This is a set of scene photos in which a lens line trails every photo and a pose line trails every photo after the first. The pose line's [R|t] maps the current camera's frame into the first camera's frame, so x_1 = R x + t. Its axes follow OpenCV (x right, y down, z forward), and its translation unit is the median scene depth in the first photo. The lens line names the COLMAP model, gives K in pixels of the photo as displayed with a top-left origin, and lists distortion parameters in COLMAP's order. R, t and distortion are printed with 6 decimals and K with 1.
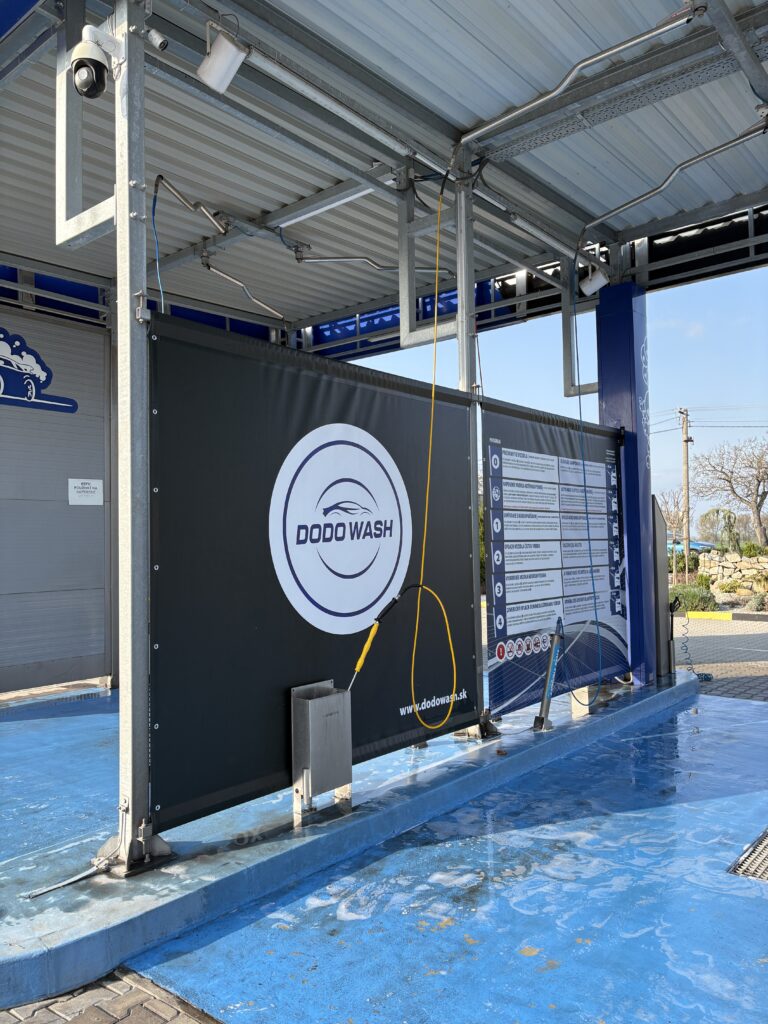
lens RADIAL K [[774.1, 0, 388.5], [0, 774.1, 509.2], [0, 0, 1]] dist [0.028072, 0.030420]
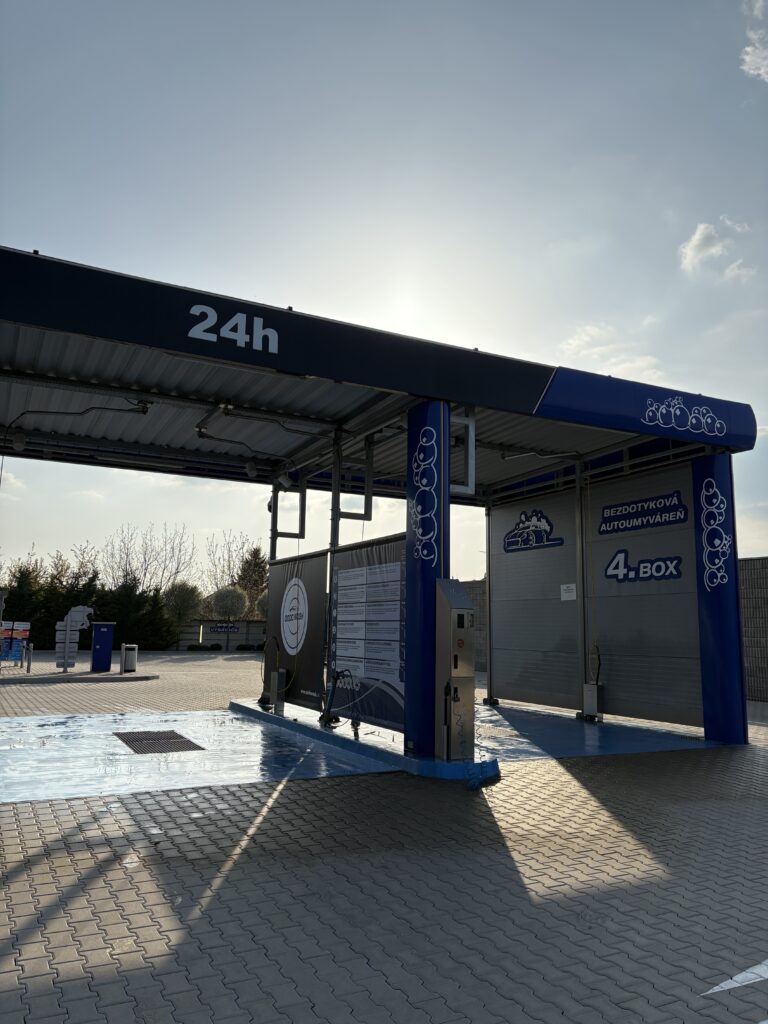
lens RADIAL K [[774.1, 0, 384.8], [0, 774.1, 511.6], [0, 0, 1]] dist [0.028072, 0.030420]
pose [[-0.381289, -0.130074, -0.915259, 1.566154], [0.031577, 0.987642, -0.153515, 0.059935], [0.923917, -0.087435, -0.372469, 1.554739]]
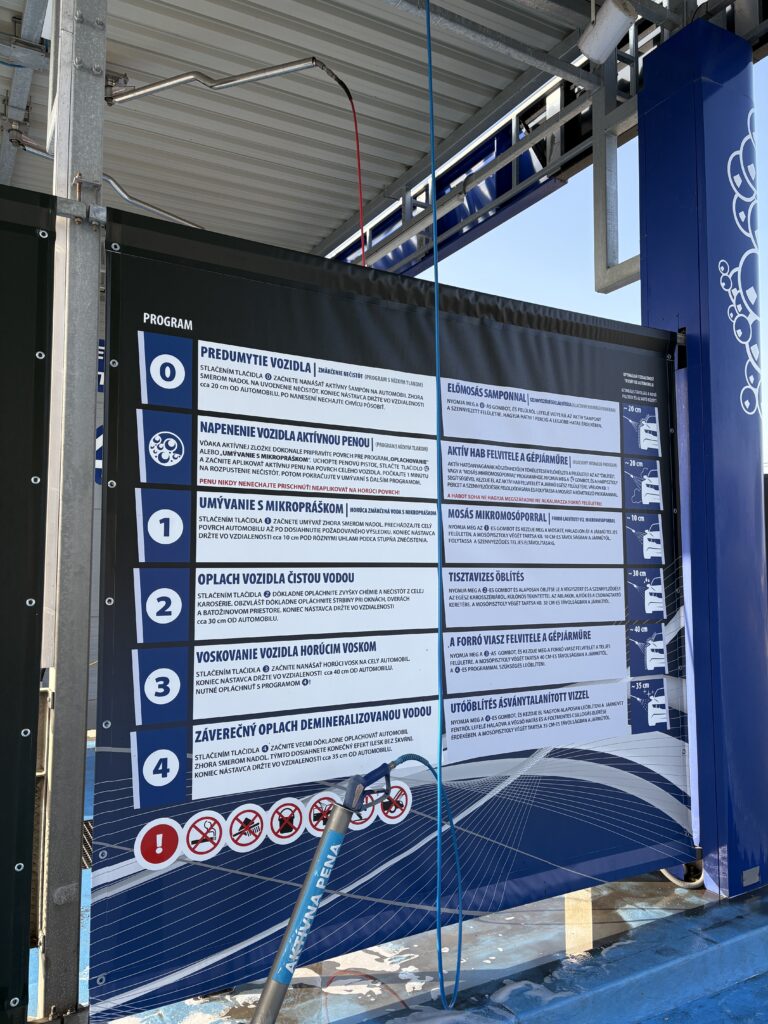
lens RADIAL K [[774.1, 0, 381.8], [0, 774.1, 519.1], [0, 0, 1]] dist [0.028072, 0.030420]
pose [[0.936717, -0.005956, -0.350037, 0.330836], [0.000276, 0.999868, -0.016273, 0.019955], [0.350087, 0.015147, 0.936595, 0.556171]]
